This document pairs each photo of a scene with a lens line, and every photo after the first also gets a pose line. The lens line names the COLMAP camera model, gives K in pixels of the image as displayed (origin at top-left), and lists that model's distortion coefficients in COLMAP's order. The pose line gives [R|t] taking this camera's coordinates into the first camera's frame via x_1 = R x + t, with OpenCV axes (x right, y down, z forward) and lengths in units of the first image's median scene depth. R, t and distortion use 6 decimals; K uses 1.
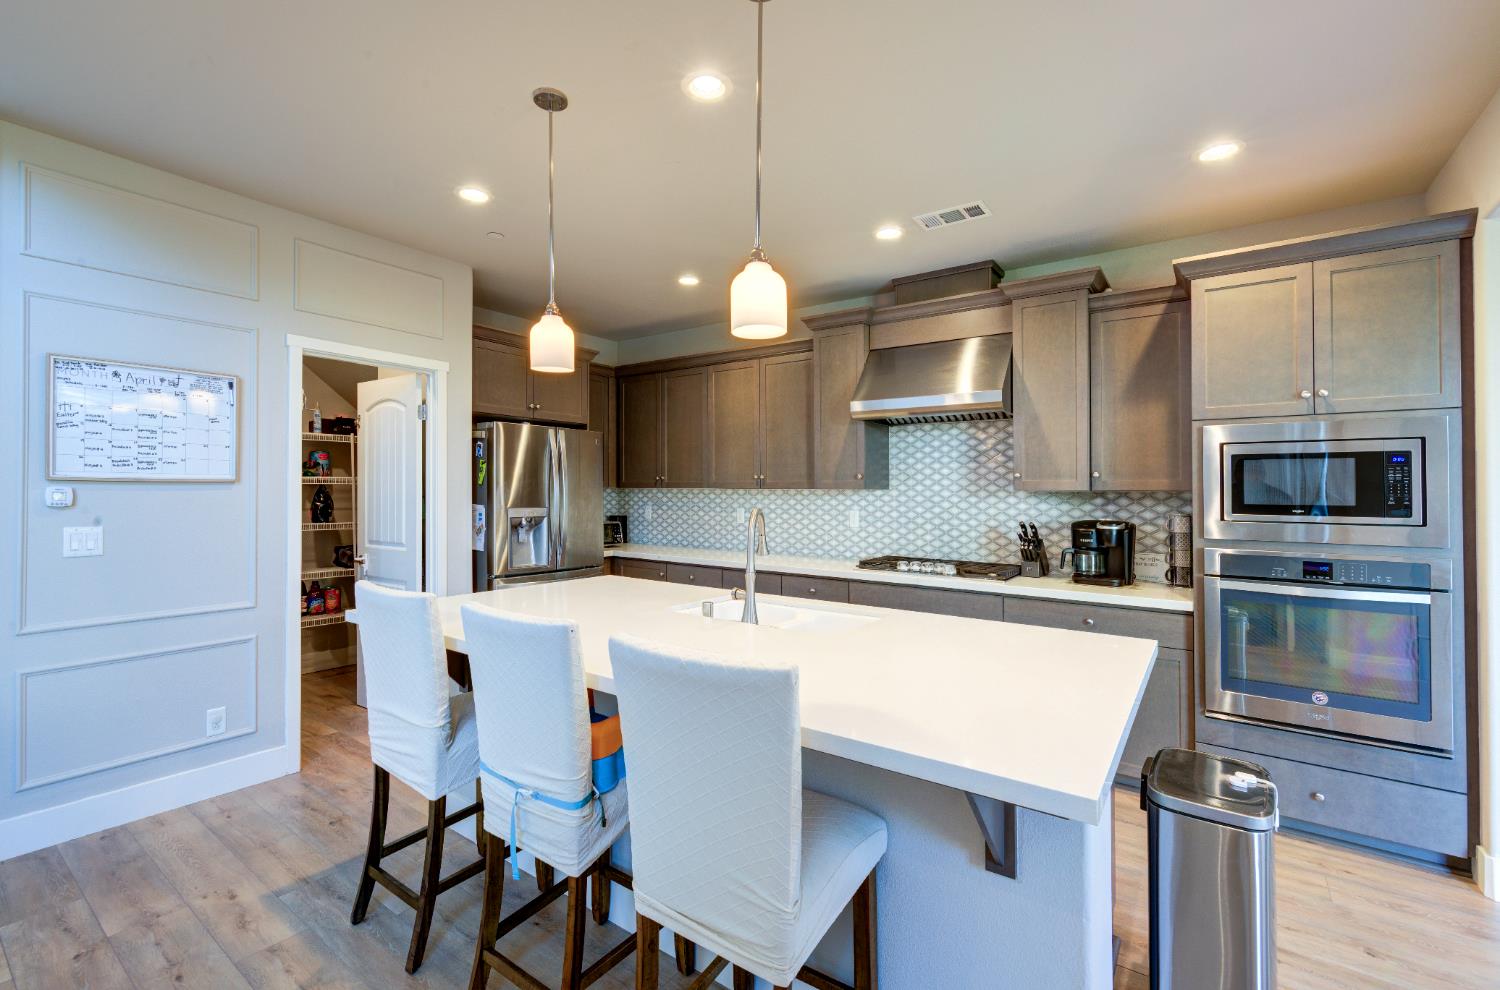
lens RADIAL K [[671.1, 0, 748.4], [0, 671.1, 483.3], [0, 0, 1]] dist [0.001482, 0.000338]
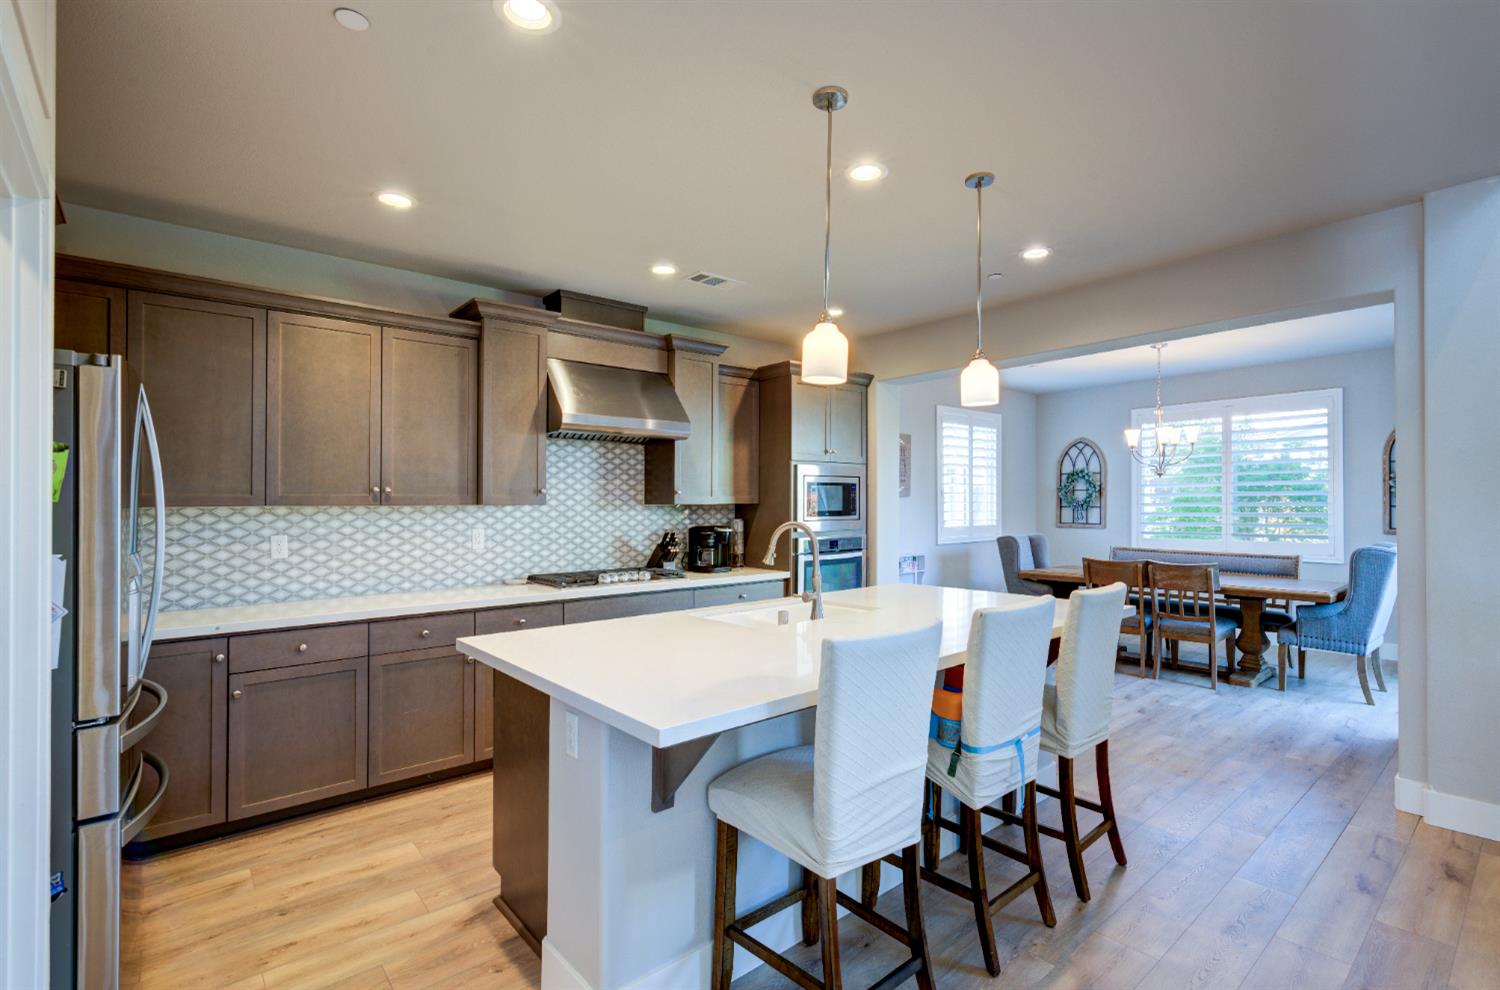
lens RADIAL K [[713.1, 0, 776.8], [0, 713.1, 503.2], [0, 0, 1]] dist [0.005014, 0.001737]
pose [[0.203467, -0.008450, 0.979045, -0.728856], [-0.003649, 0.999949, 0.009388, -0.003919], [-0.979075, -0.005482, 0.203426, 0.472422]]
